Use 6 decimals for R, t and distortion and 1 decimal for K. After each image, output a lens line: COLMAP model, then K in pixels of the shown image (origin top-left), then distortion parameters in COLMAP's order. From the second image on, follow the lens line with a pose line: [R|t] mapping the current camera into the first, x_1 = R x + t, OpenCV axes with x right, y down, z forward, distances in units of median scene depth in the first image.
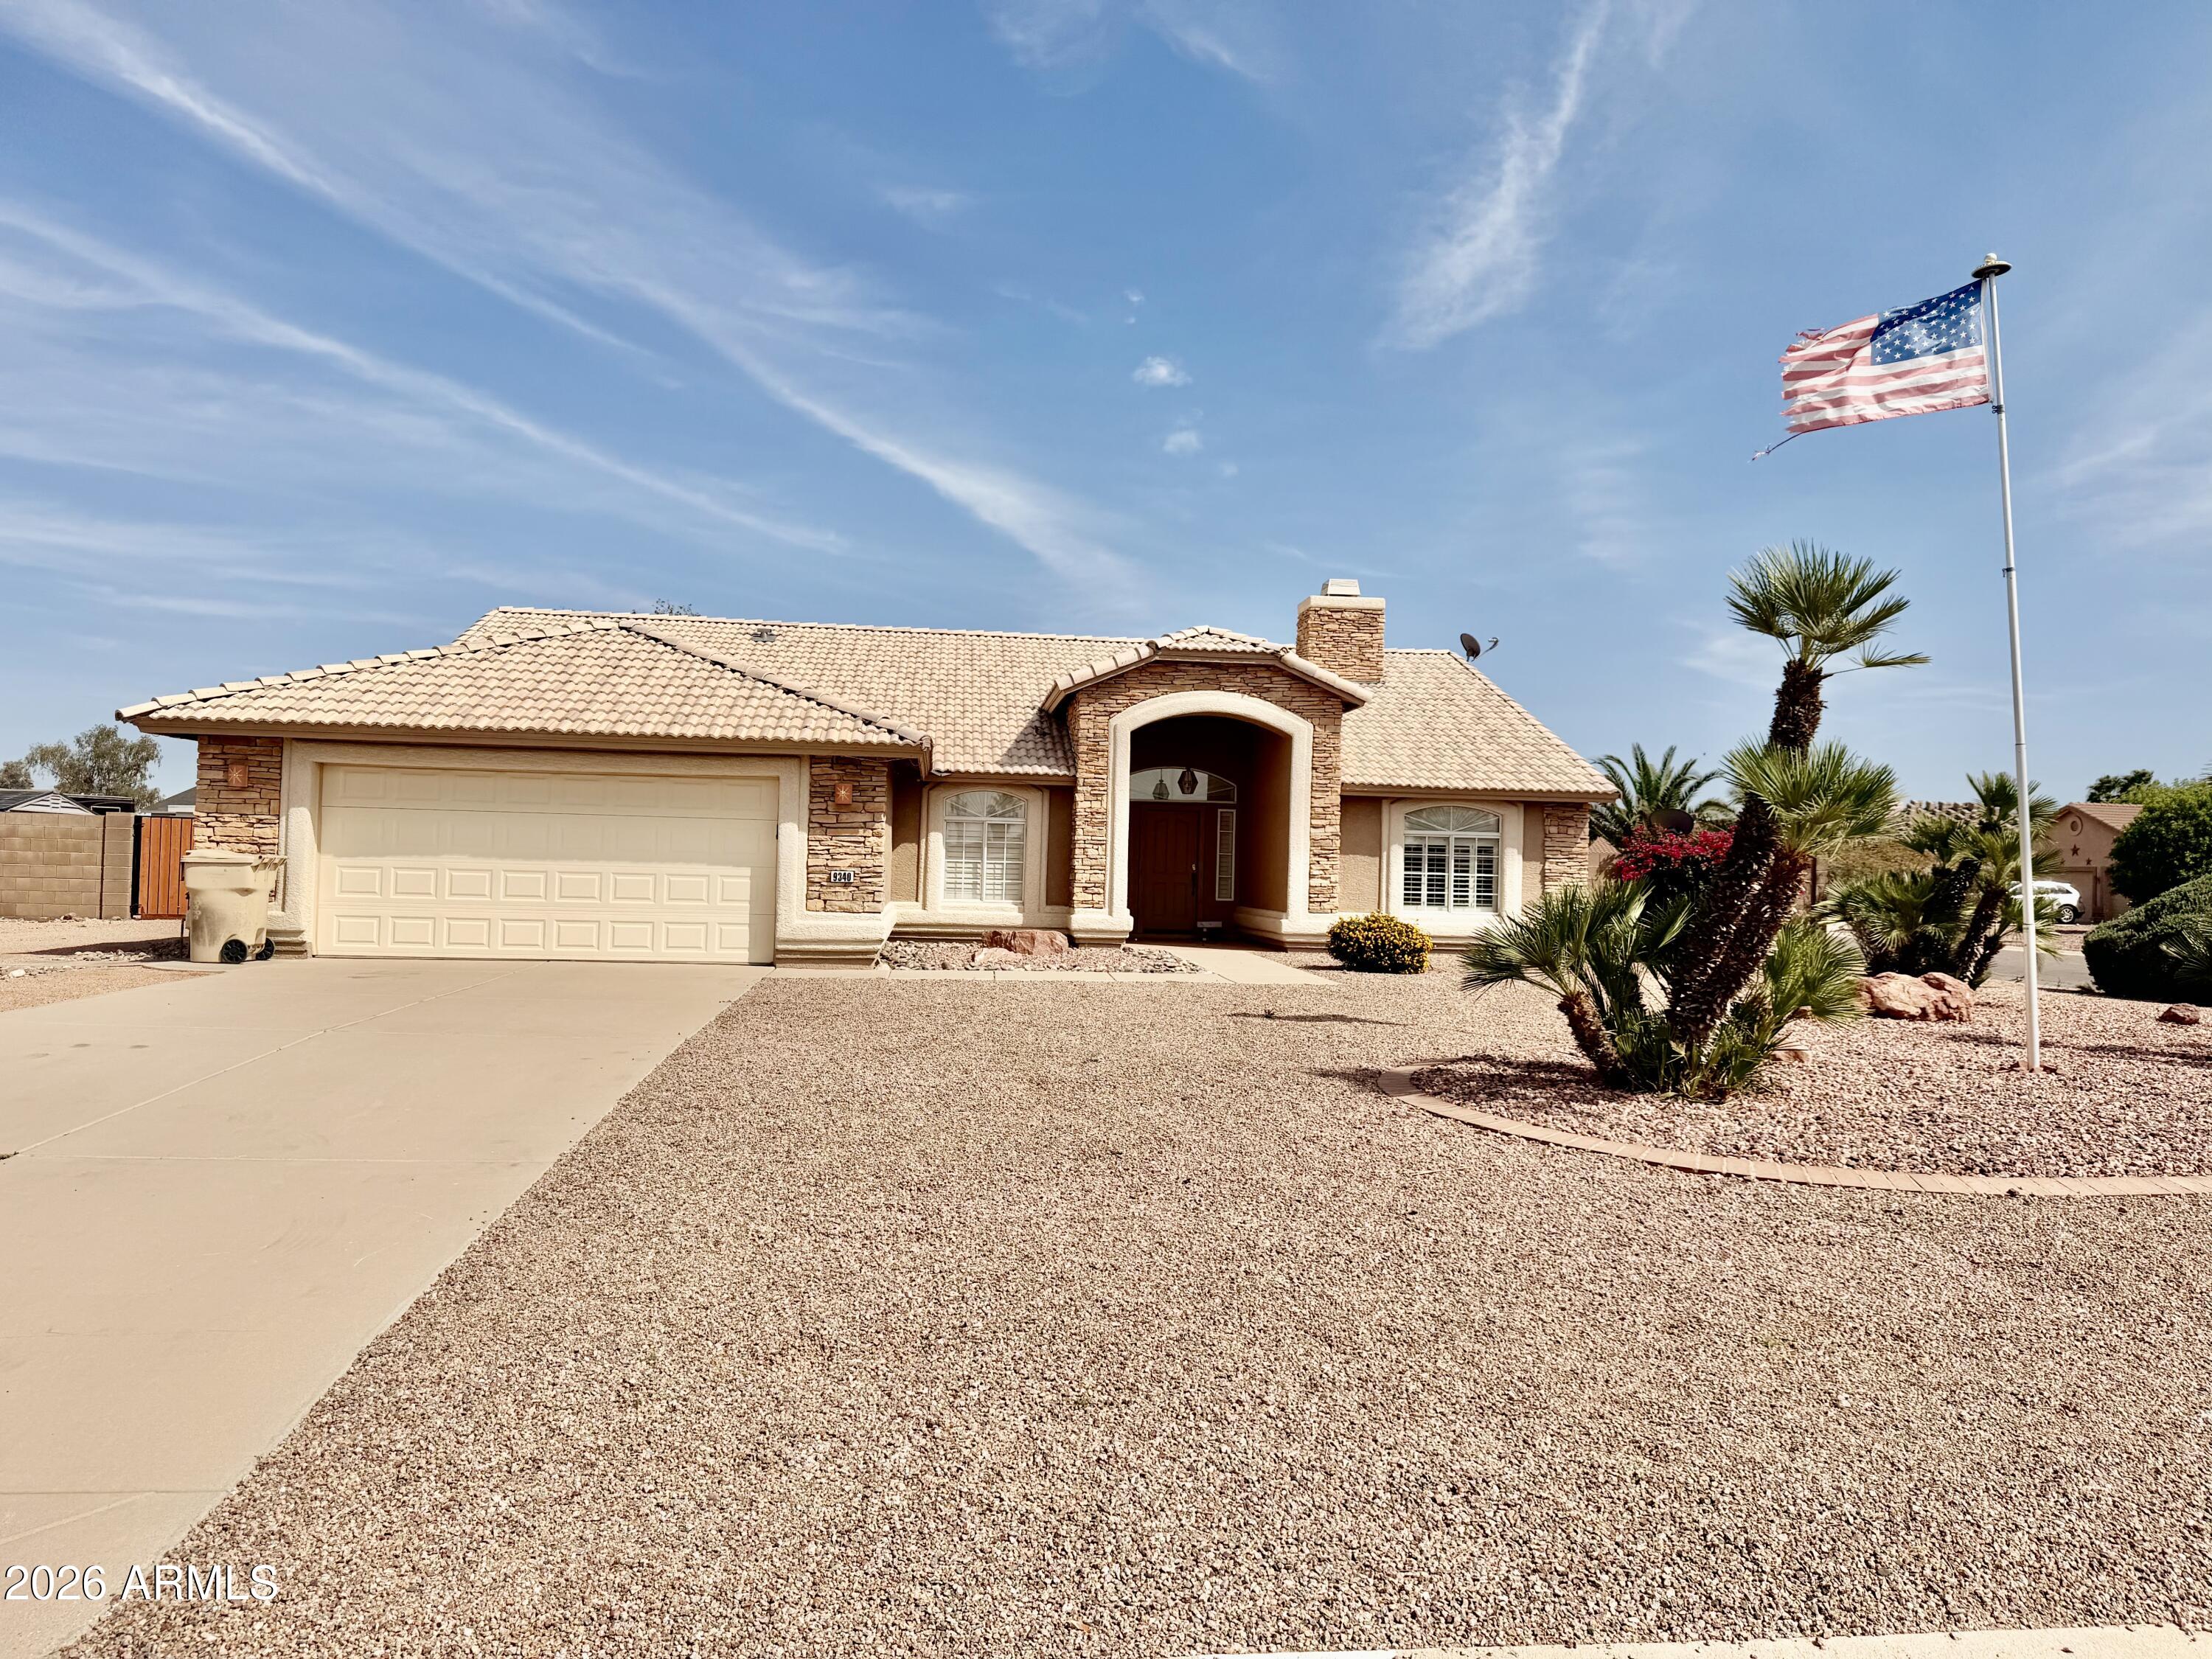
lens RADIAL K [[1562.3, 0, 1109.5], [0, 1562.3, 823.8], [0, 0, 1]] dist [0.001396, -0.002084]
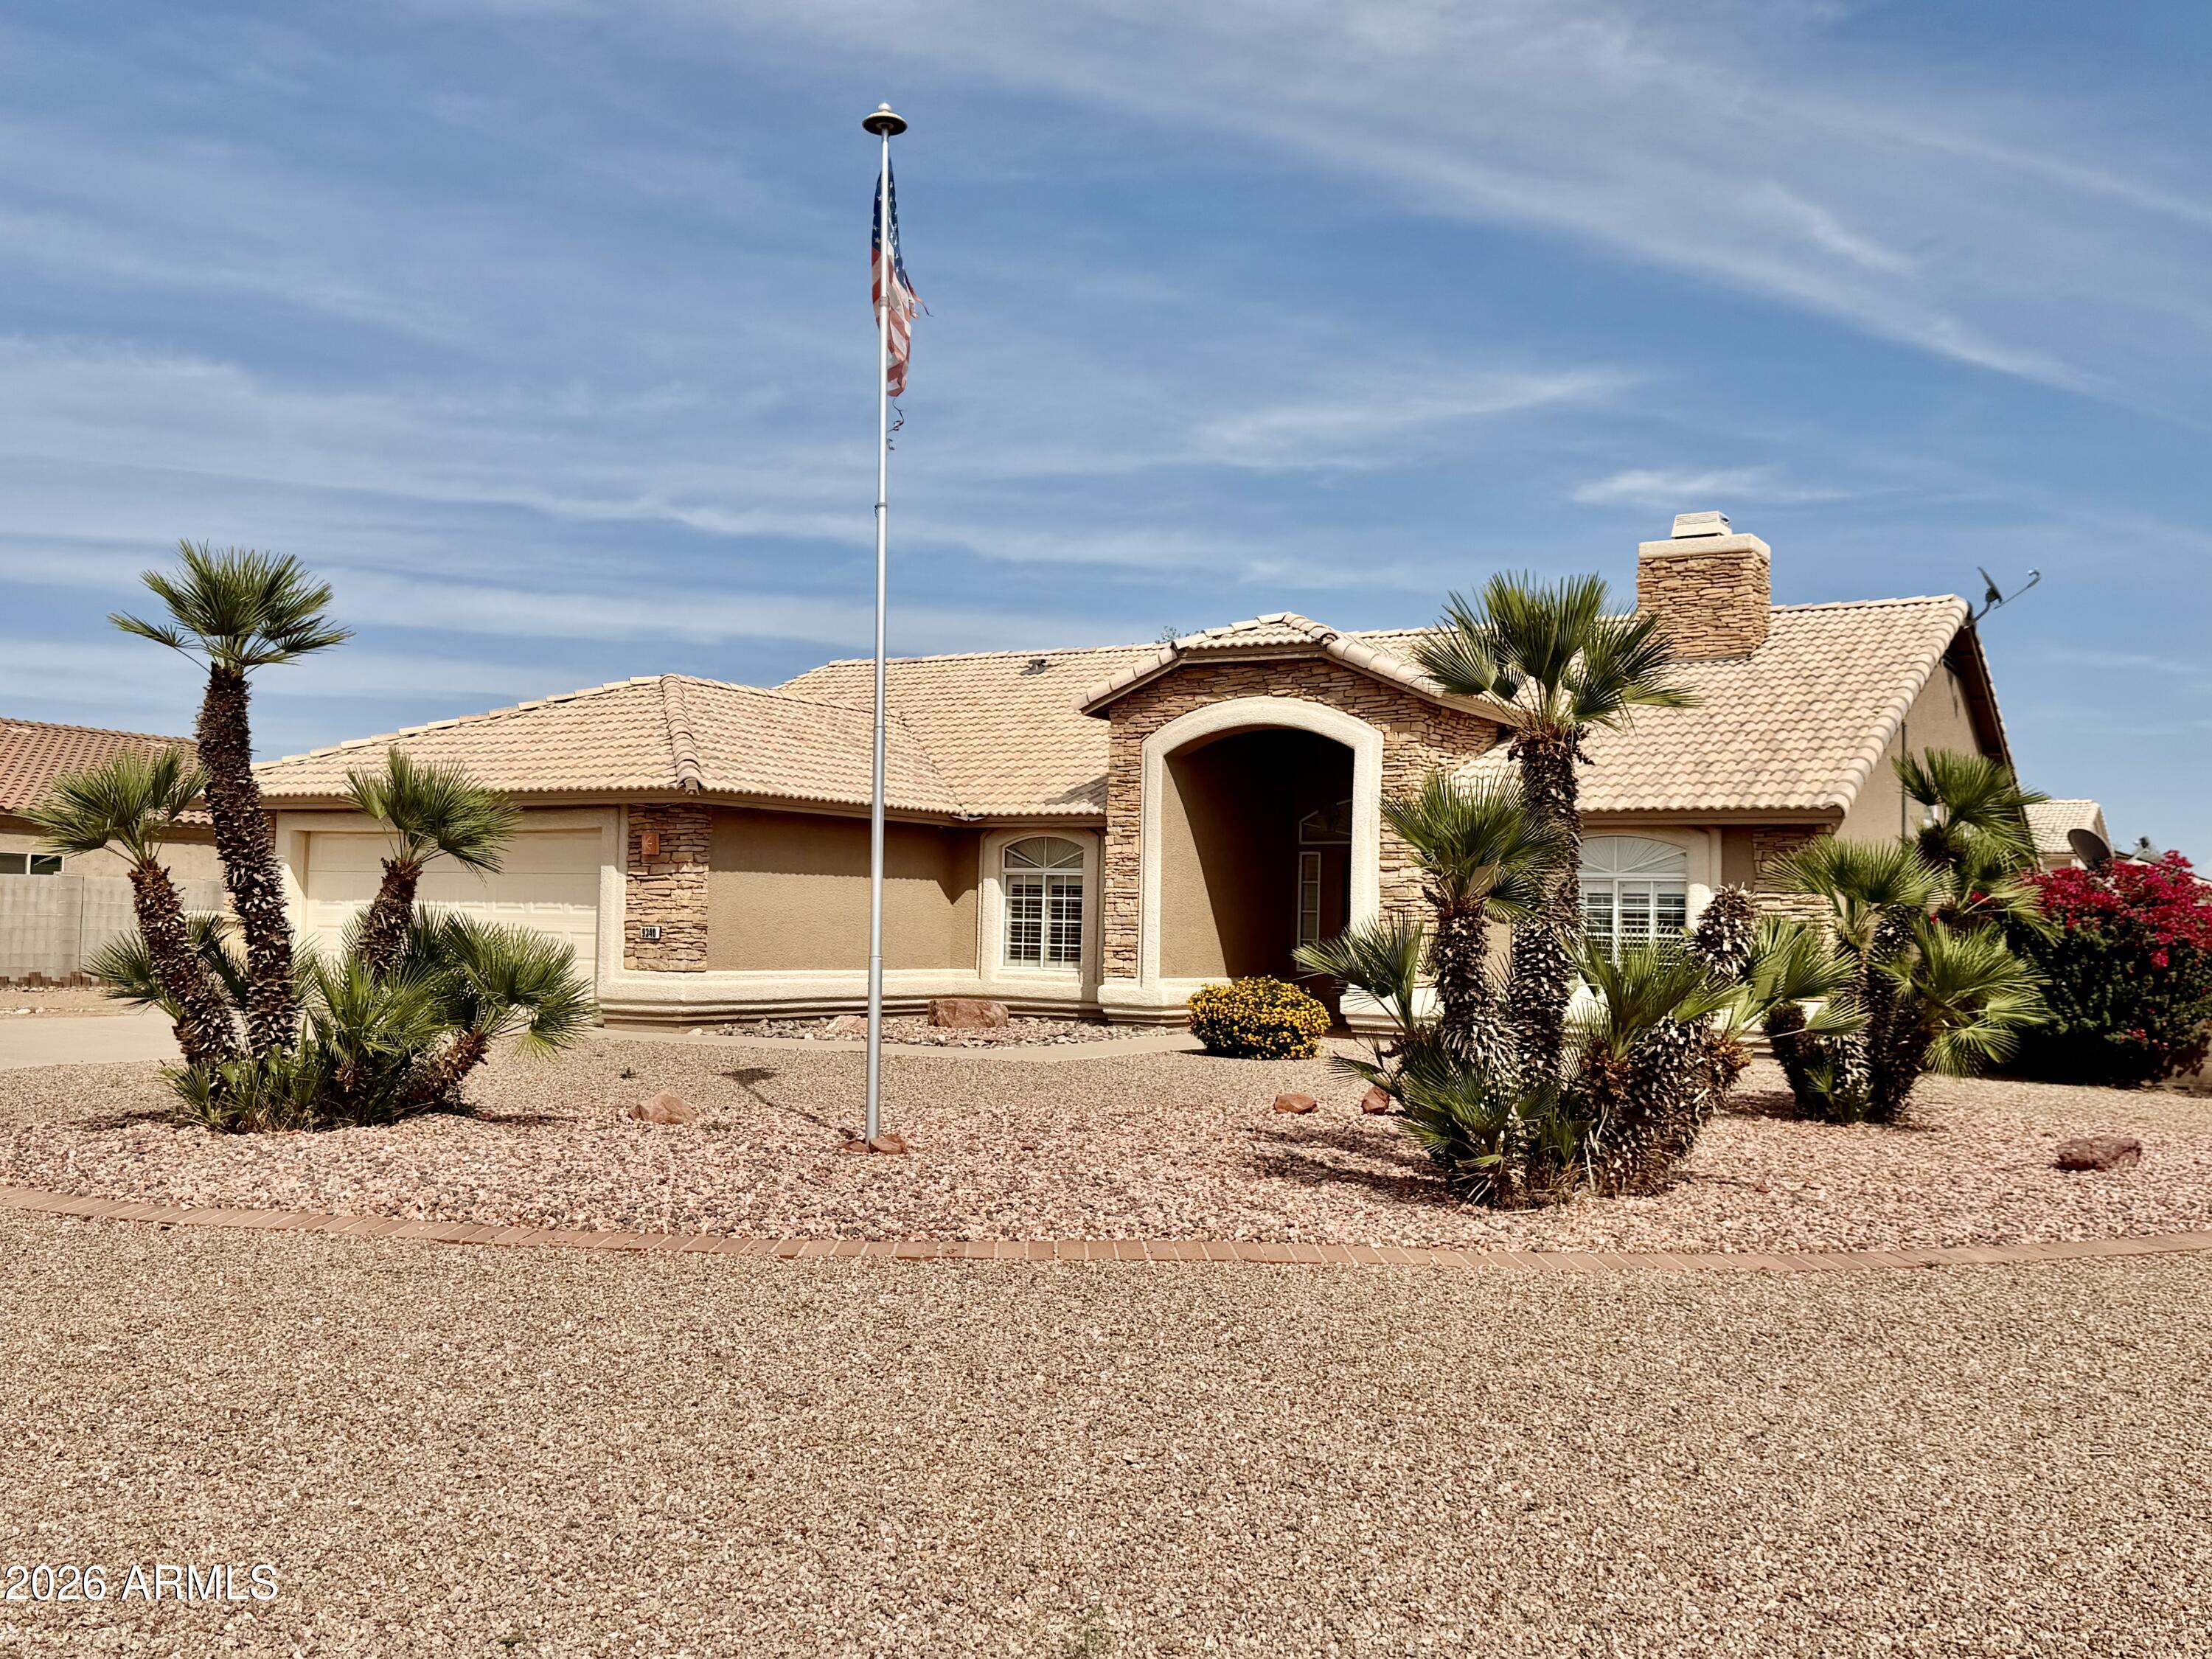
lens RADIAL K [[2157.2, 0, 1106.1], [0, 2157.2, 829.7], [0, 0, 1]] dist [0.019549, 0.000000]
pose [[0.790094, -0.035725, -0.611944, 0.666191], [0.015007, 0.999128, -0.038953, 0.021243], [0.612803, 0.021593, 0.789941, 0.112330]]
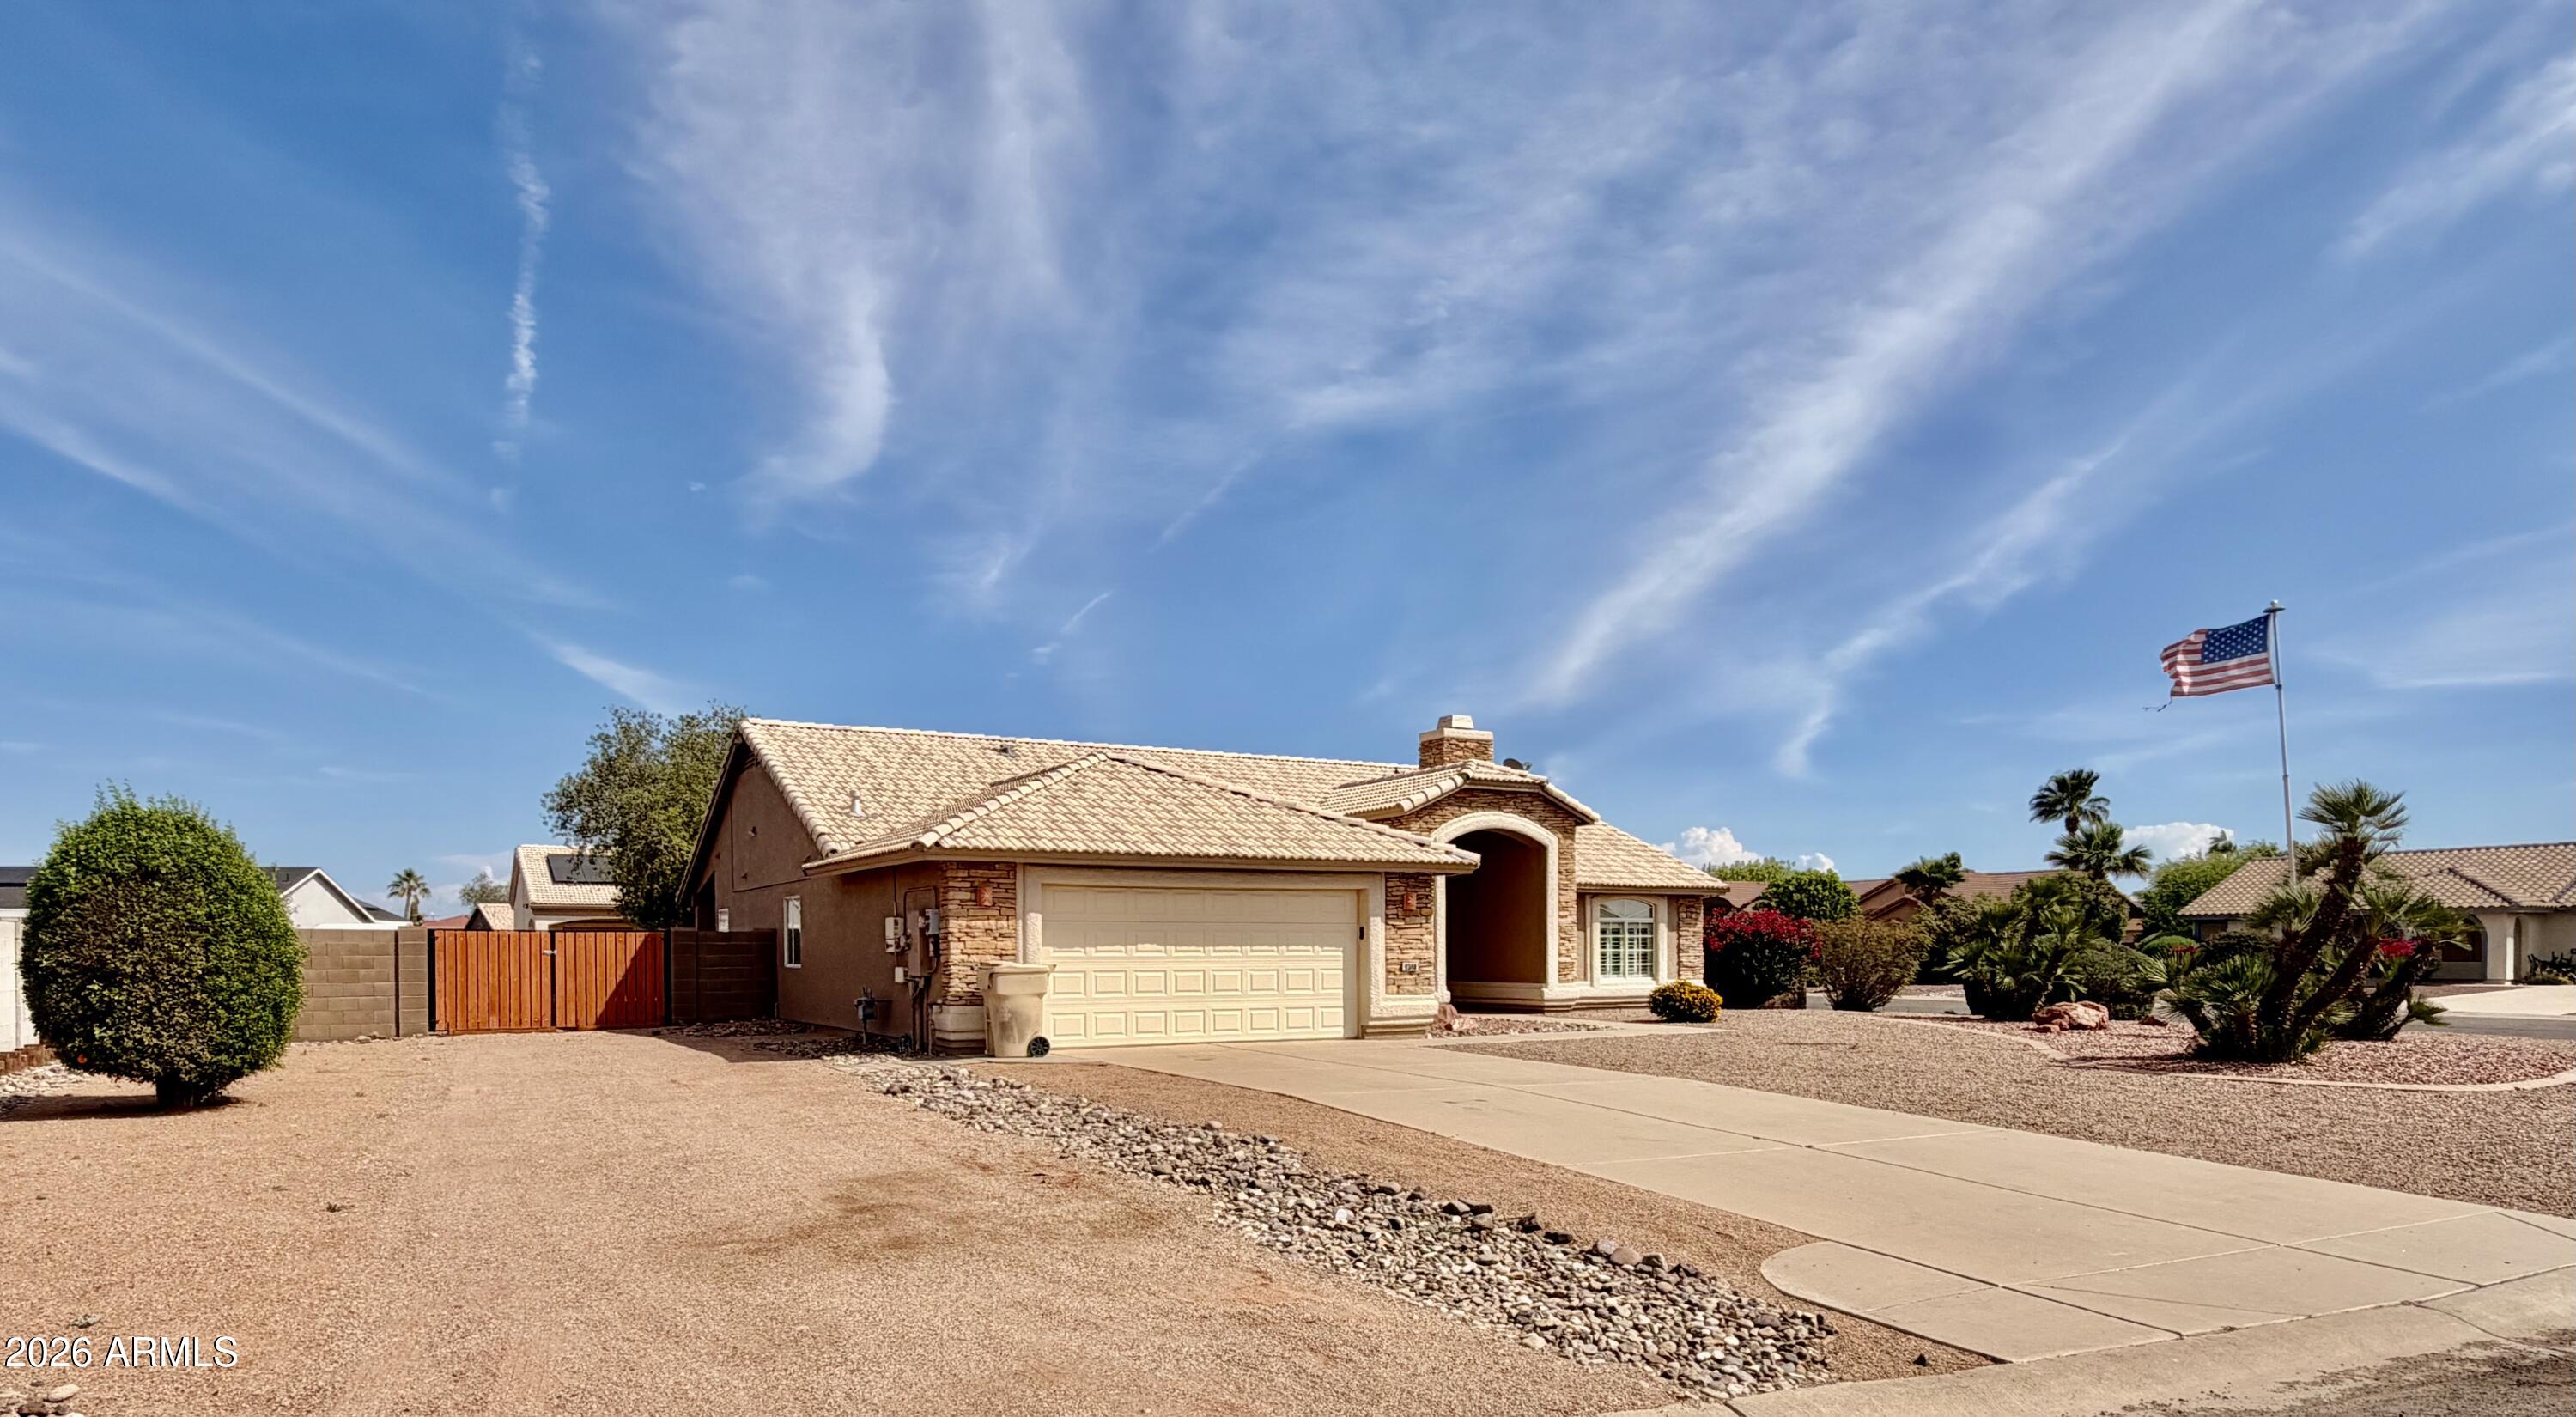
lens RADIAL K [[1547.8, 0, 1255.6], [0, 1547.8, 886.2], [0, 0, 1]] dist [-0.038722, 0.001644]
pose [[0.926252, -0.014229, 0.376635, -0.599495], [0.017817, 0.999823, -0.006044, -0.020556], [-0.376482, 0.012309, 0.926342, -0.095929]]
